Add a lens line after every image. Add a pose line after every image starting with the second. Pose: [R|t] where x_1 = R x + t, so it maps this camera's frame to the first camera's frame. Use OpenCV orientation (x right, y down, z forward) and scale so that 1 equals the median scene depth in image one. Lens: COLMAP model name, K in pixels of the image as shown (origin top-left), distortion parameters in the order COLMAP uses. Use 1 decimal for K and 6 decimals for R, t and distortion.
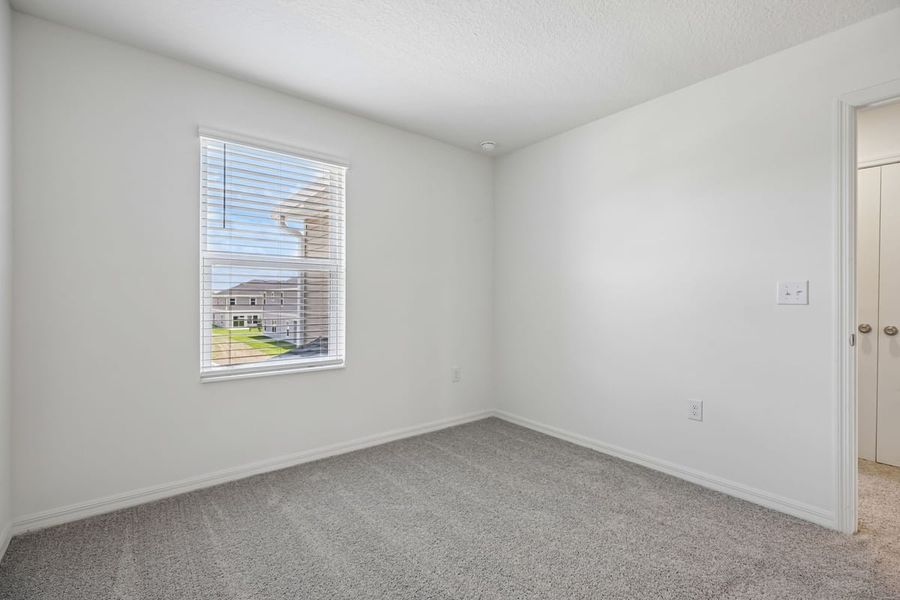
lens RADIAL K [[406.2, 0, 450.0], [0, 406.2, 300.0], [0, 0, 1]] dist [0.000155, 0.000288]
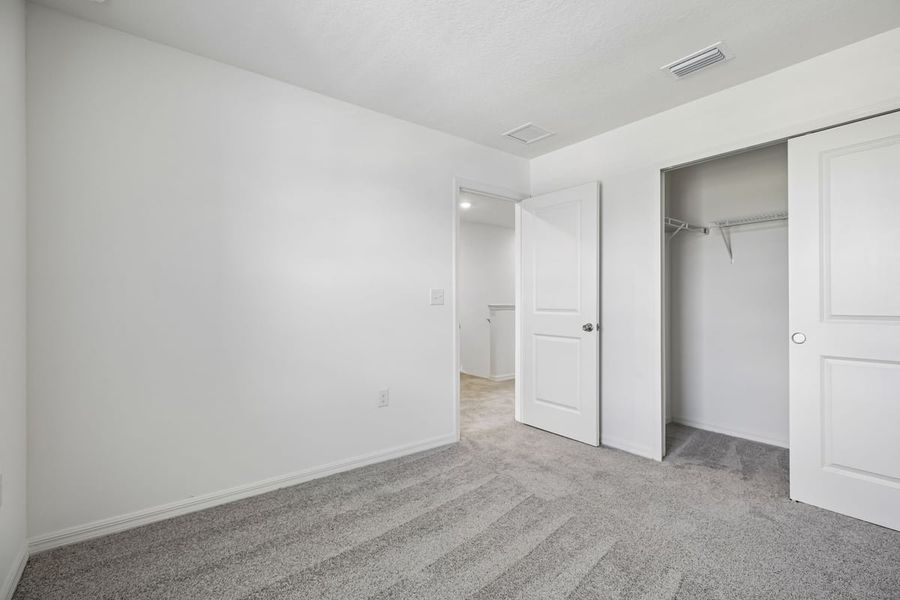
lens RADIAL K [[406.2, 0, 450.0], [0, 406.2, 300.0], [0, 0, 1]] dist [0.000155, 0.000288]
pose [[0.008623, 0.002431, 0.999960, -0.546487], [0.003672, 0.999990, -0.002463, -0.001662], [-0.999956, 0.003693, 0.008614, 0.800468]]
